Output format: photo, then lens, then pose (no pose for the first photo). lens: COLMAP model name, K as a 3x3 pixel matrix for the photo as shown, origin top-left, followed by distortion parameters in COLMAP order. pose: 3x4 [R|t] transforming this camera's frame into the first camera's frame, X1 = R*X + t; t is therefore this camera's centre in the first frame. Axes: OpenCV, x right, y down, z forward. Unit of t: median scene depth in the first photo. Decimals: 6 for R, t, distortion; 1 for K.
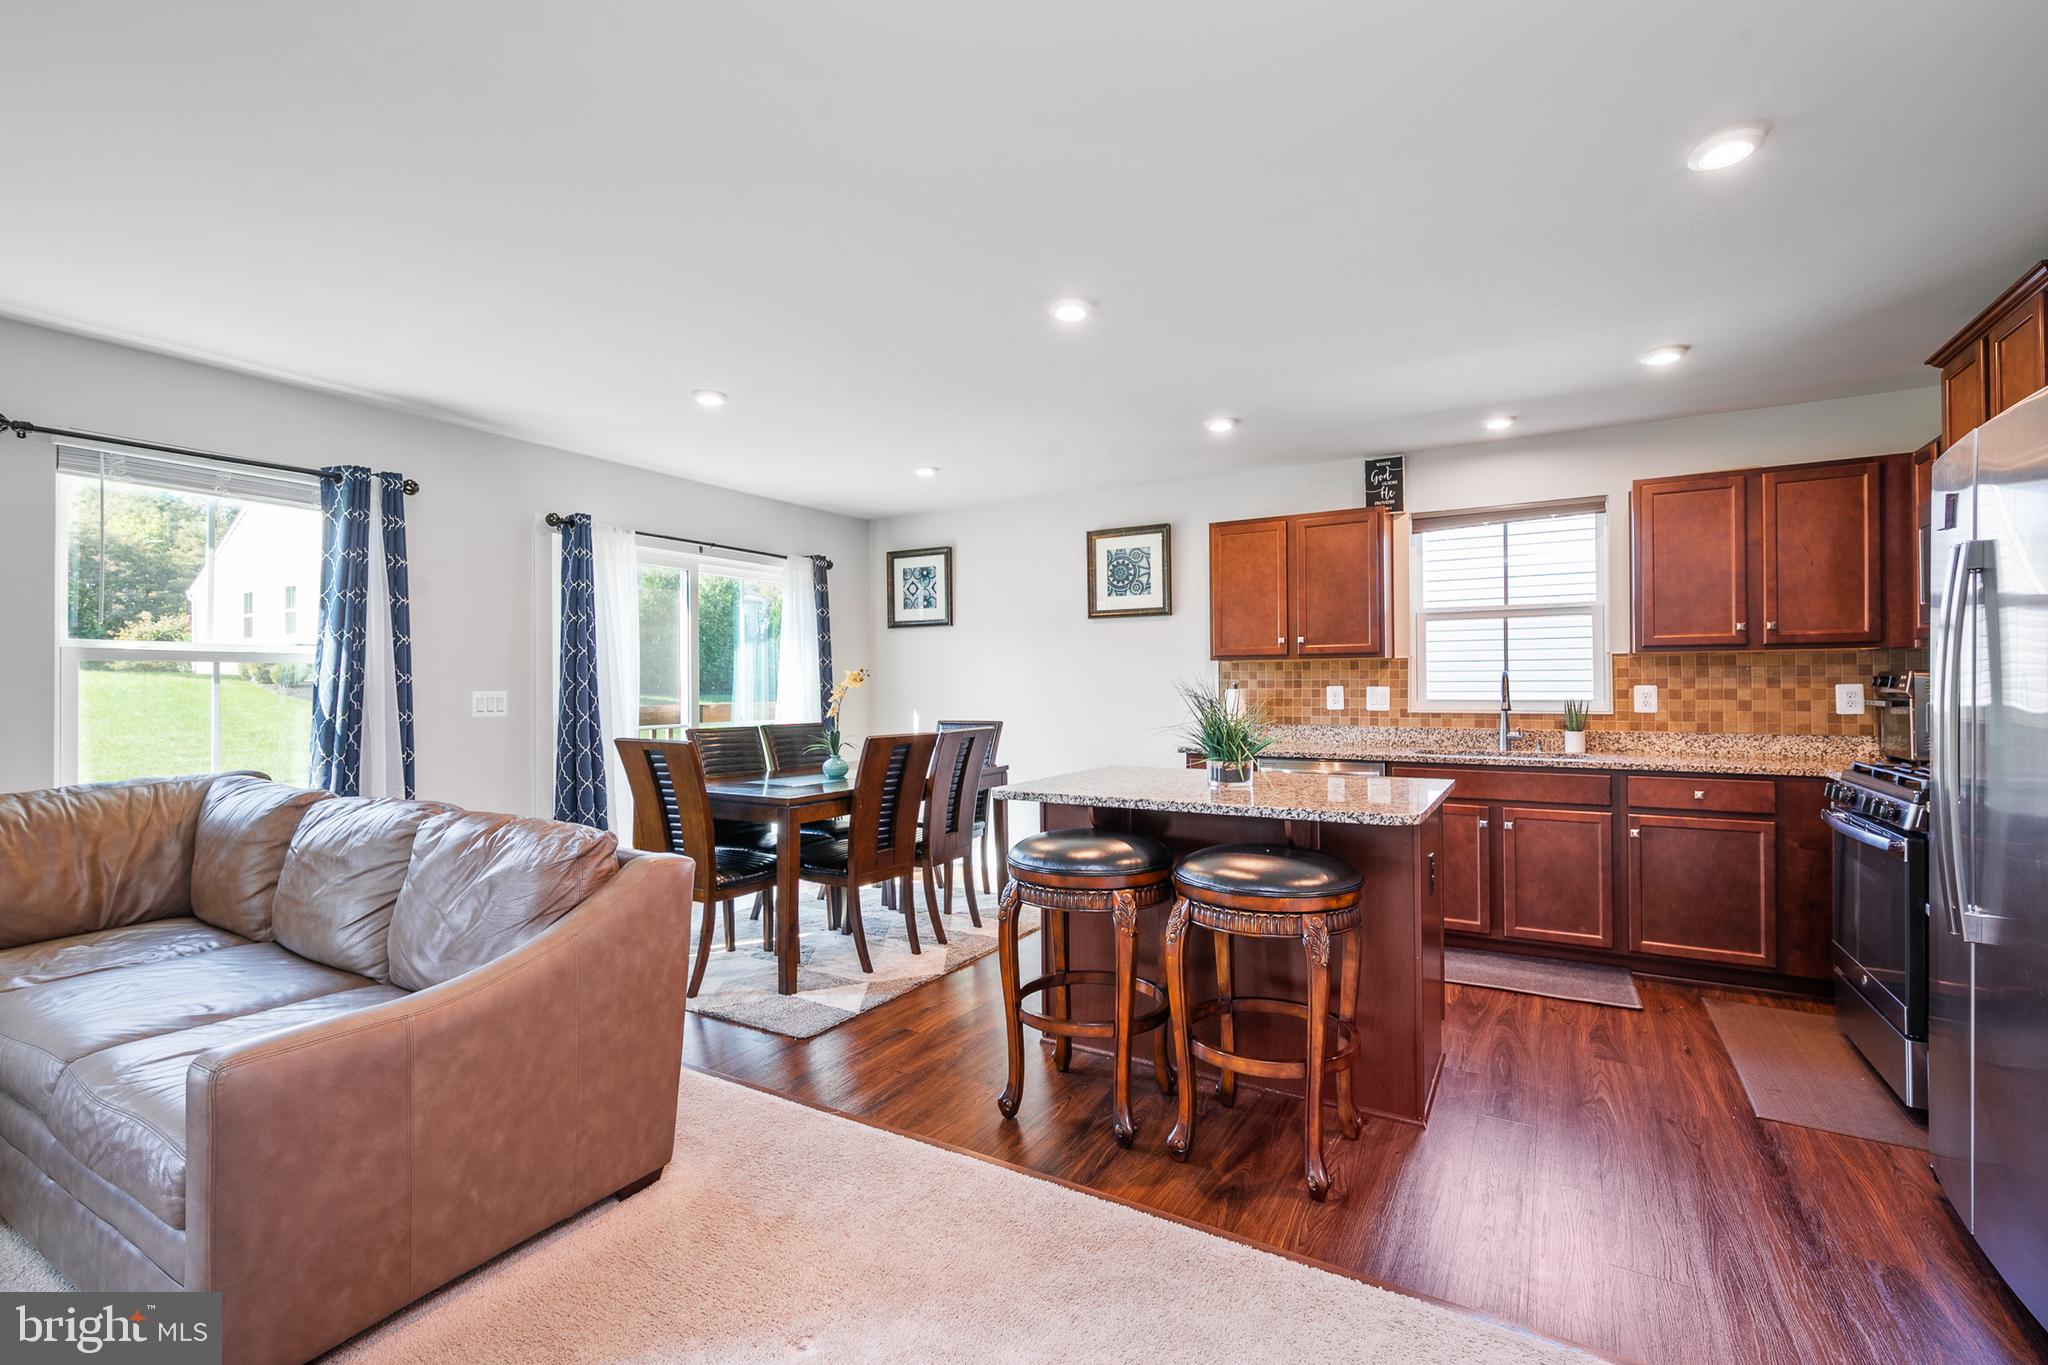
lens RADIAL K [[897.5, 0, 1026.2], [0, 897.5, 679.2], [0, 0, 1]] dist [0.004872, -0.001497]
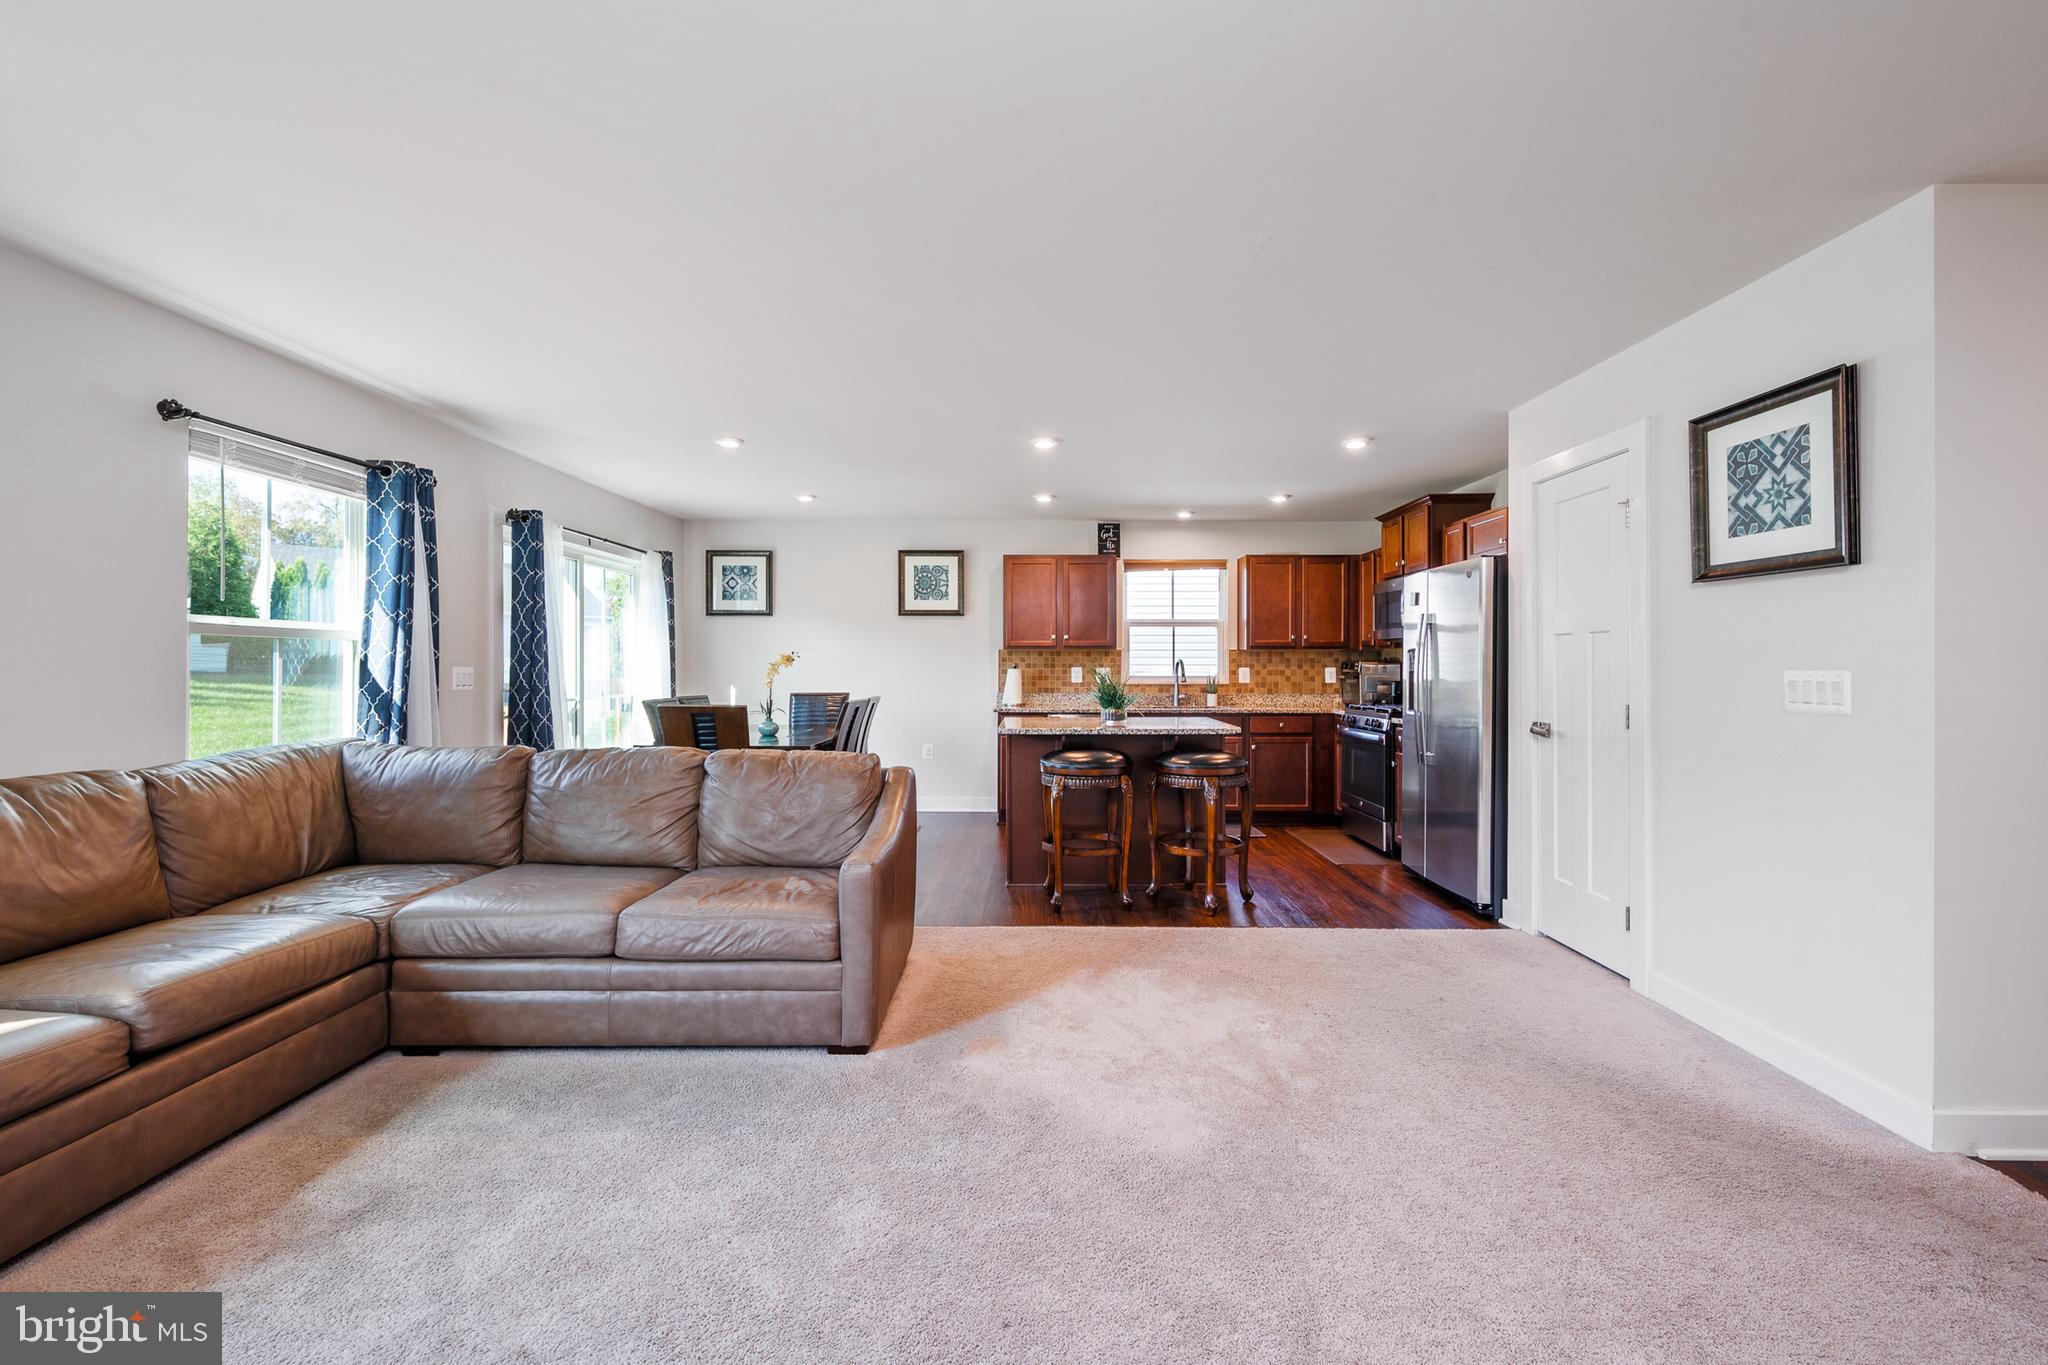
lens RADIAL K [[852.5, 0, 1026.9], [0, 852.5, 653.8], [0, 0, 1]] dist [-0.000321, -0.000308]
pose [[0.866686, 0.013956, 0.498659, -0.539583], [-0.009443, 0.999888, -0.011571, 0.002926], [-0.498765, 0.005320, 0.866721, -0.257863]]
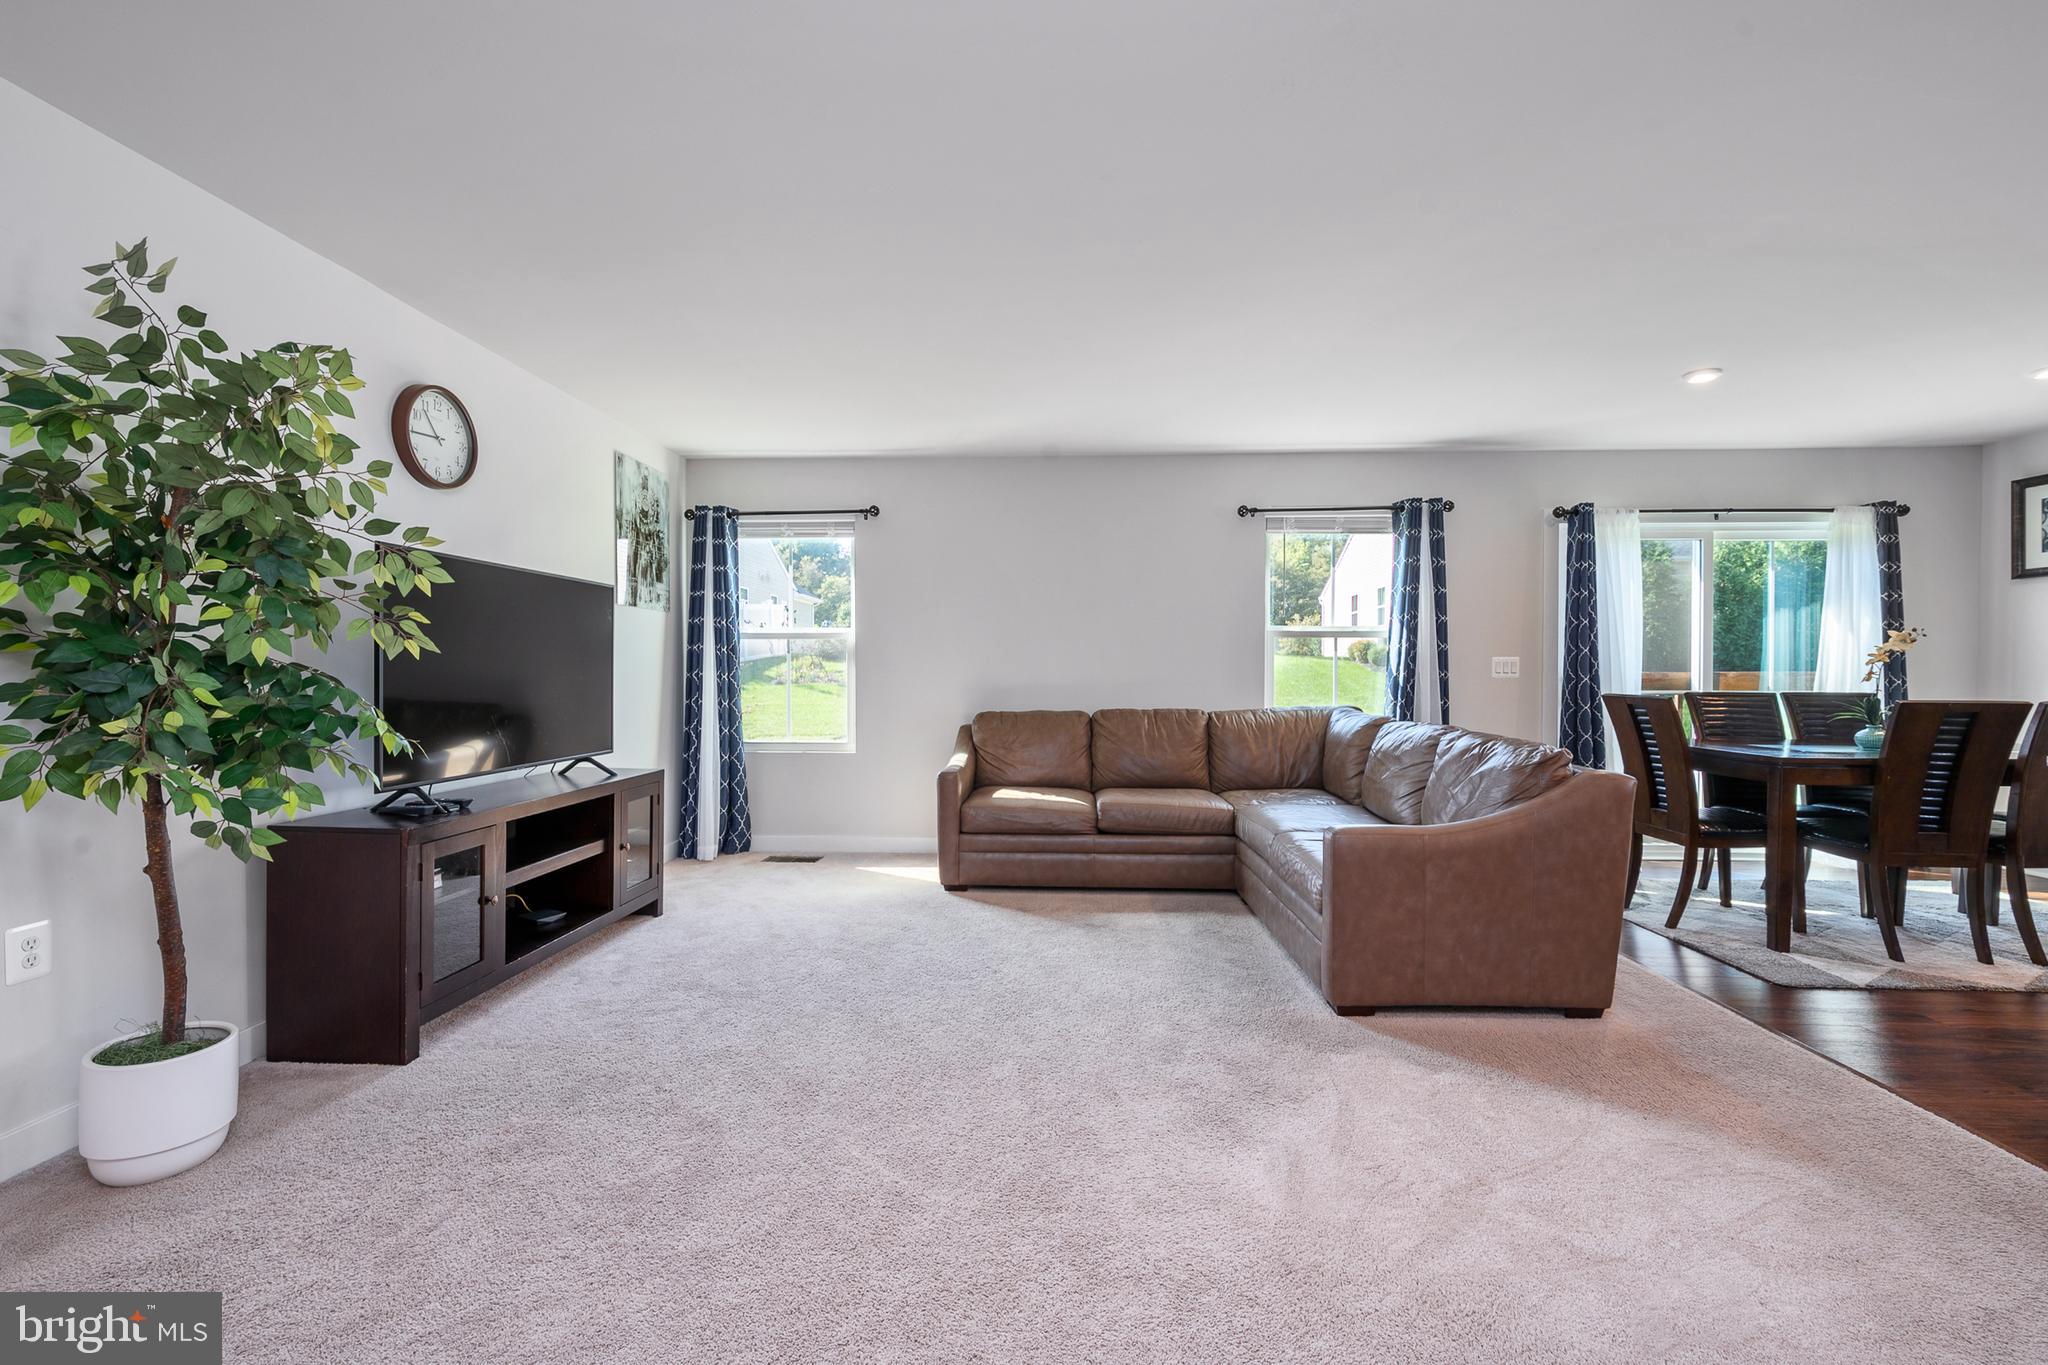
lens RADIAL K [[852.5, 0, 1031.0], [0, 852.5, 686.0], [0, 0, 1]] dist [-0.000321, -0.000308]
pose [[0.474911, 0.021308, -0.879776, 0.149325], [0.004337, 0.999638, 0.026552, 0.020424], [0.880023, -0.016425, 0.474647, -0.165339]]
